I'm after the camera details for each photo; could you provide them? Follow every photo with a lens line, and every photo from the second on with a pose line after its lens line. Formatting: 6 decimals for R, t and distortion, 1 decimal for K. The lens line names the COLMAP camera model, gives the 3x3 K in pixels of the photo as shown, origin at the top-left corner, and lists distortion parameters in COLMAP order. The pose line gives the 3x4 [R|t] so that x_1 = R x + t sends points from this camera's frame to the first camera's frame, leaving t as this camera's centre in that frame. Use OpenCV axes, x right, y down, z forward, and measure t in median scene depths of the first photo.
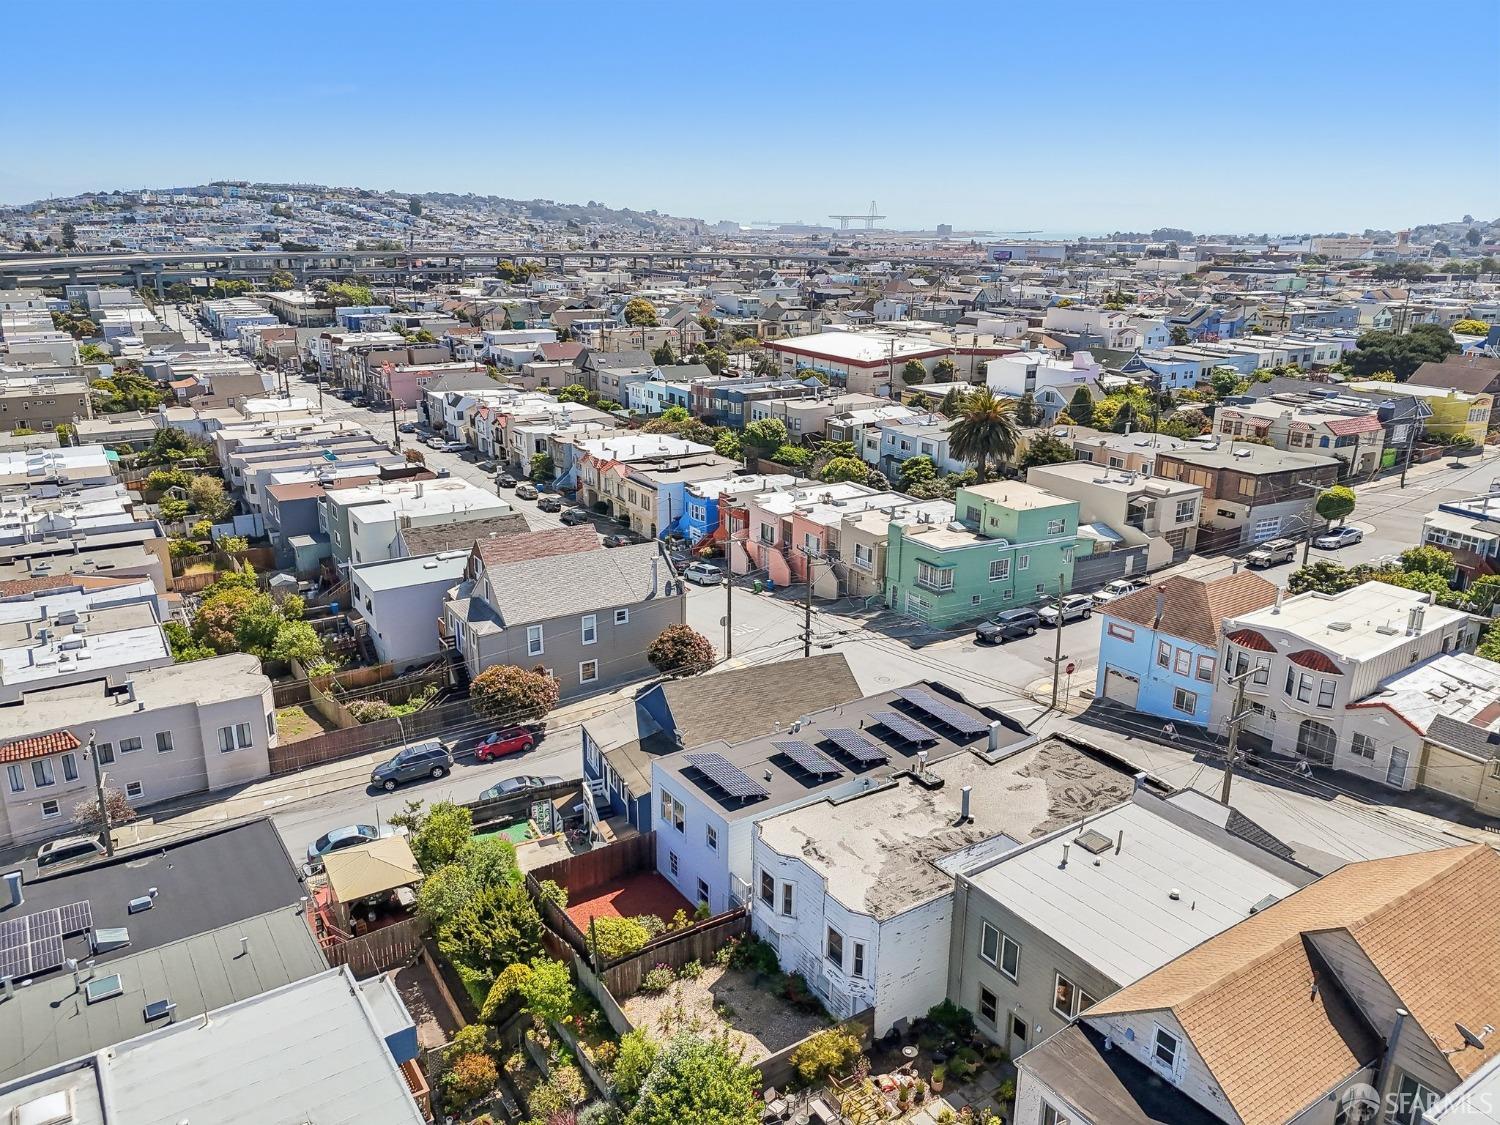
lens RADIAL K [[1107.7, 0, 750.0], [0, 1107.7, 562.5], [0, 0, 1]] dist [0.071691, -0.075095]
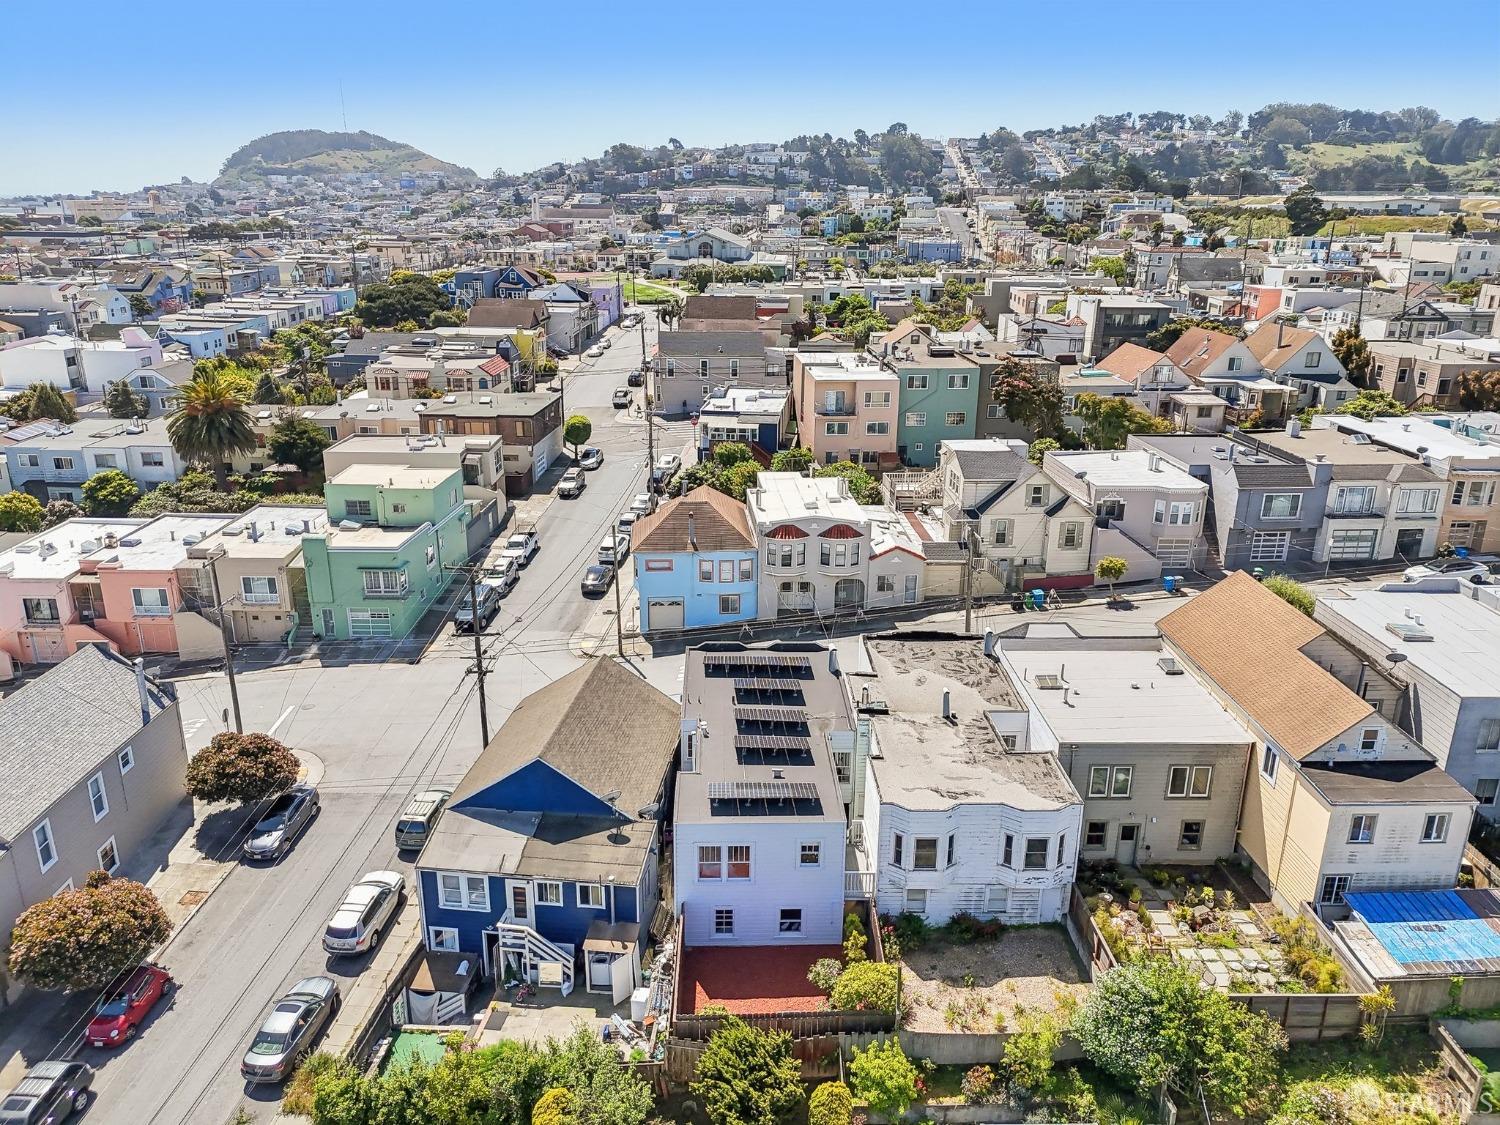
lens RADIAL K [[1107.7, 0, 750.0], [0, 1107.7, 562.5], [0, 0, 1]] dist [0.071691, -0.075095]
pose [[0.527137, -0.272304, 0.804970, -0.443151], [0.247163, 0.955446, 0.161350, -0.083628], [-0.813042, 0.113905, 0.570954, 0.302529]]
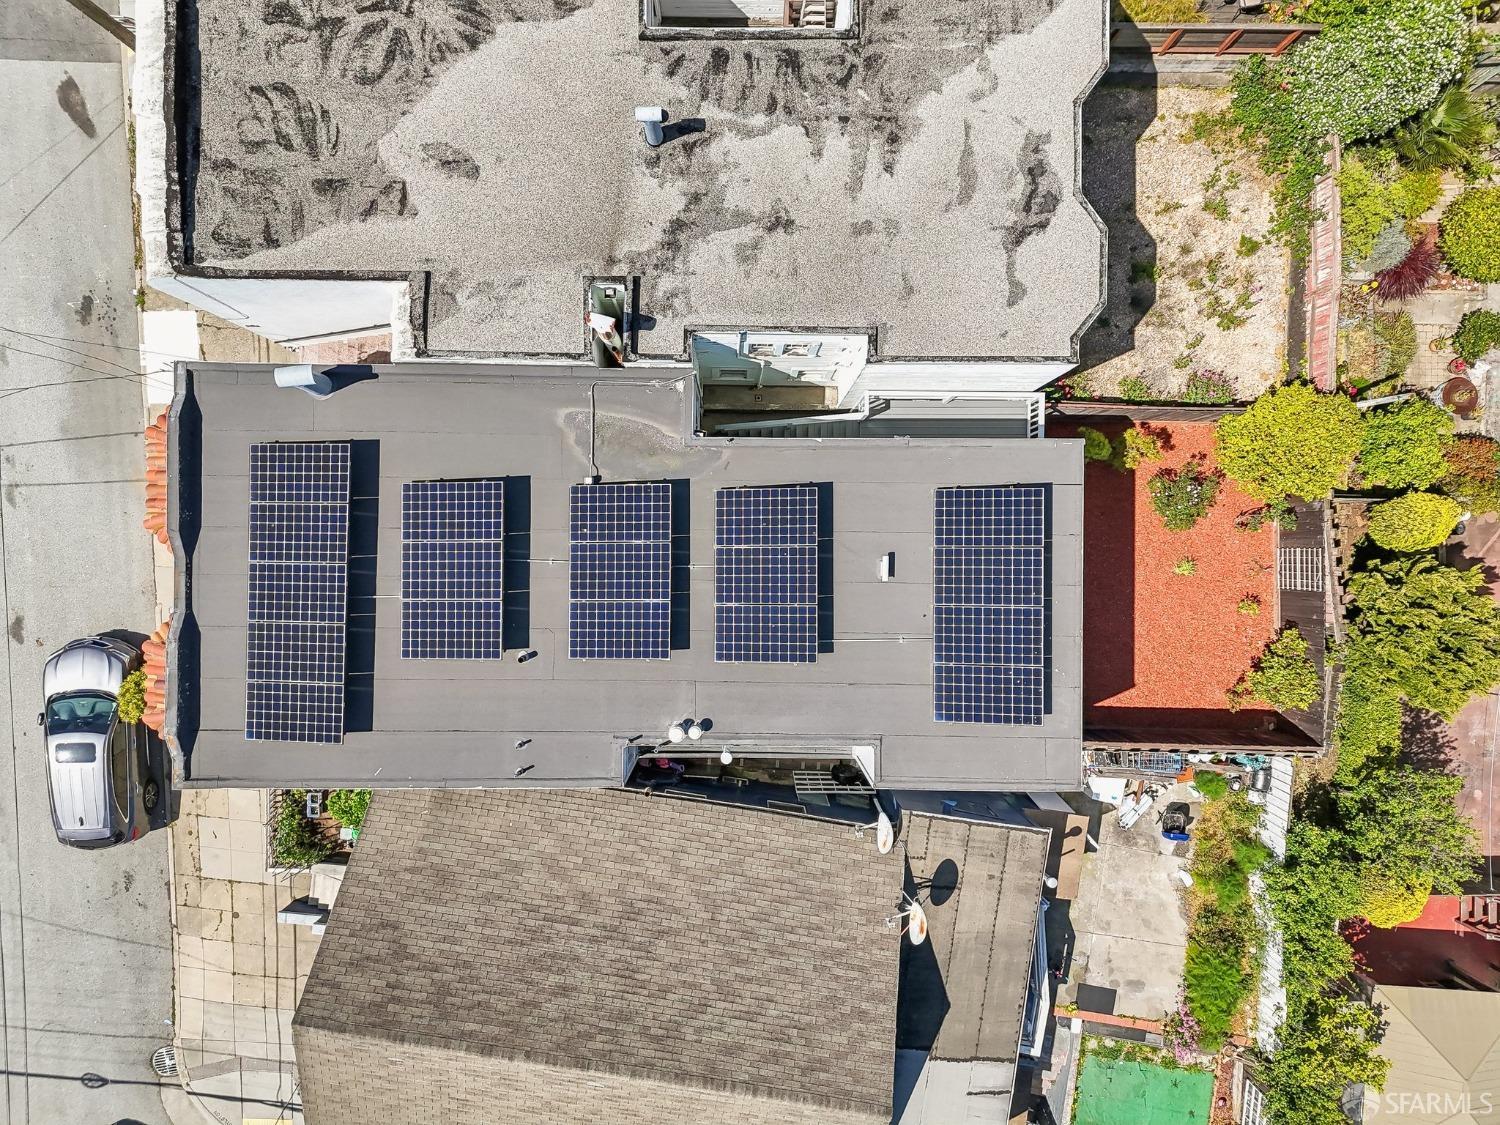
lens RADIAL K [[1107.7, 0, 750.0], [0, 1107.7, 562.5], [0, 0, 1]] dist [0.071691, -0.075095]
pose [[-0.832592, -0.553165, -0.028262, 0.043781], [0.142532, -0.263279, 0.954132, -0.135737], [-0.535234, 0.790375, 0.298048, 0.579489]]
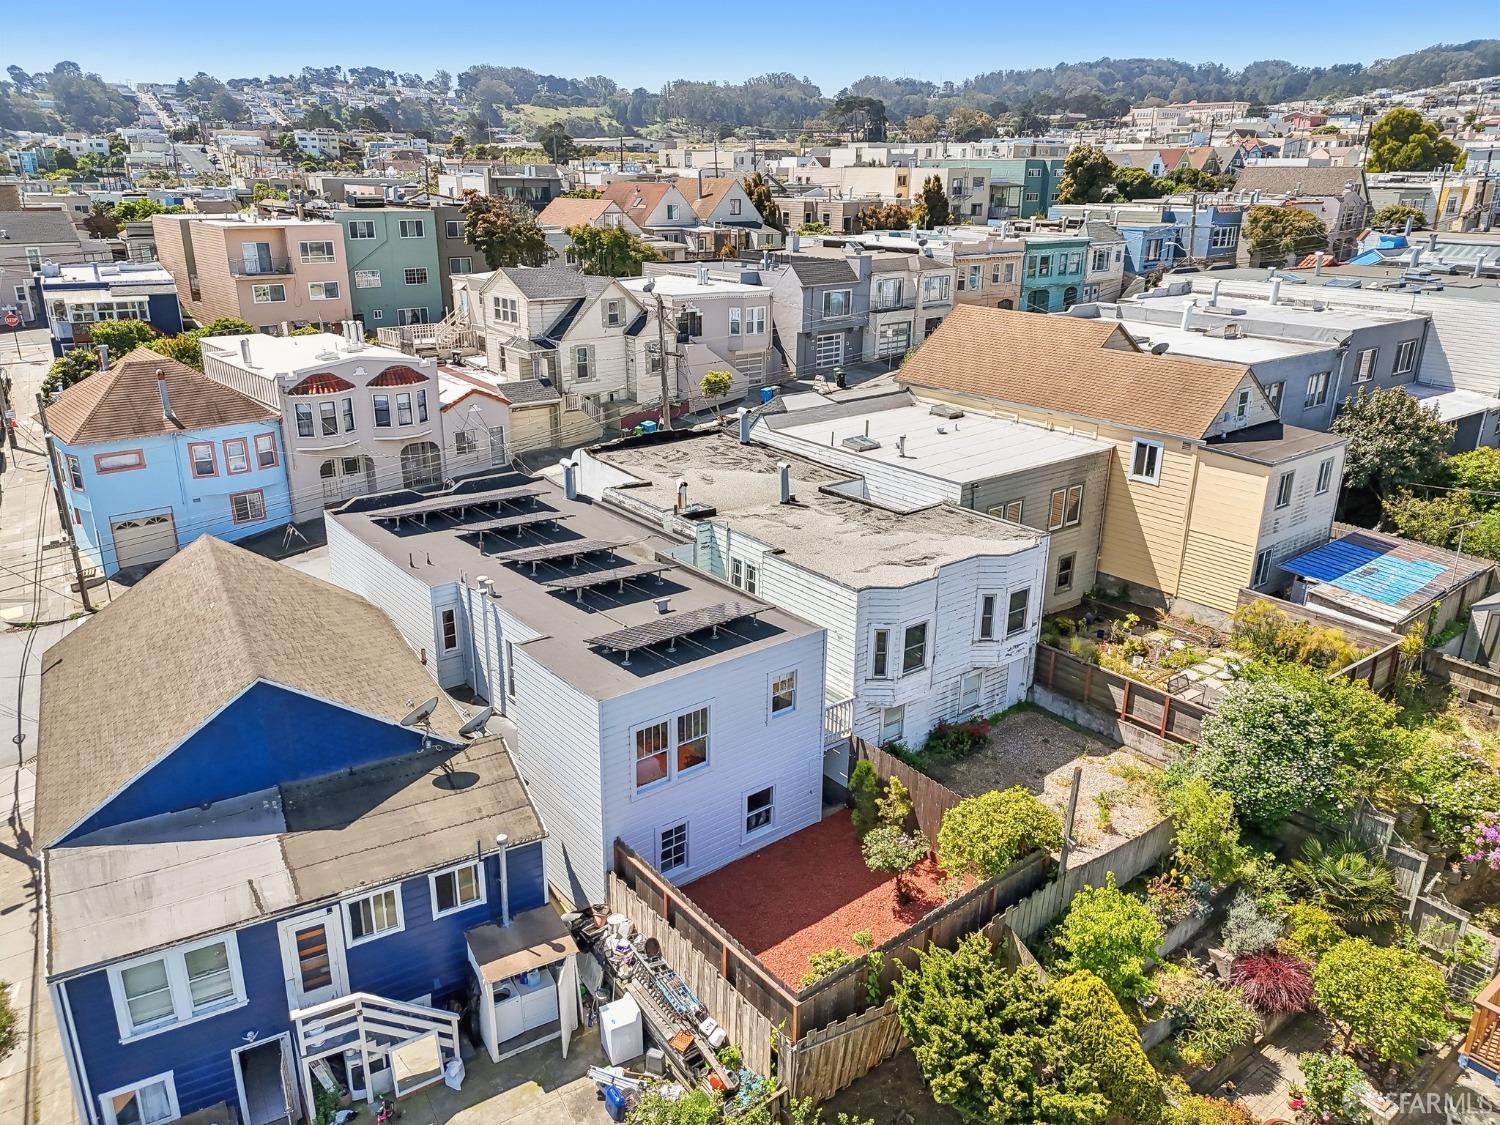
lens RADIAL K [[1107.7, 0, 750.0], [0, 1107.7, 562.5], [0, 0, 1]] dist [0.071691, -0.075095]
pose [[-0.089546, -0.339151, 0.936461, -0.333166], [0.286649, 0.891680, 0.350343, -0.010590], [-0.953842, 0.299807, 0.017371, 0.604103]]
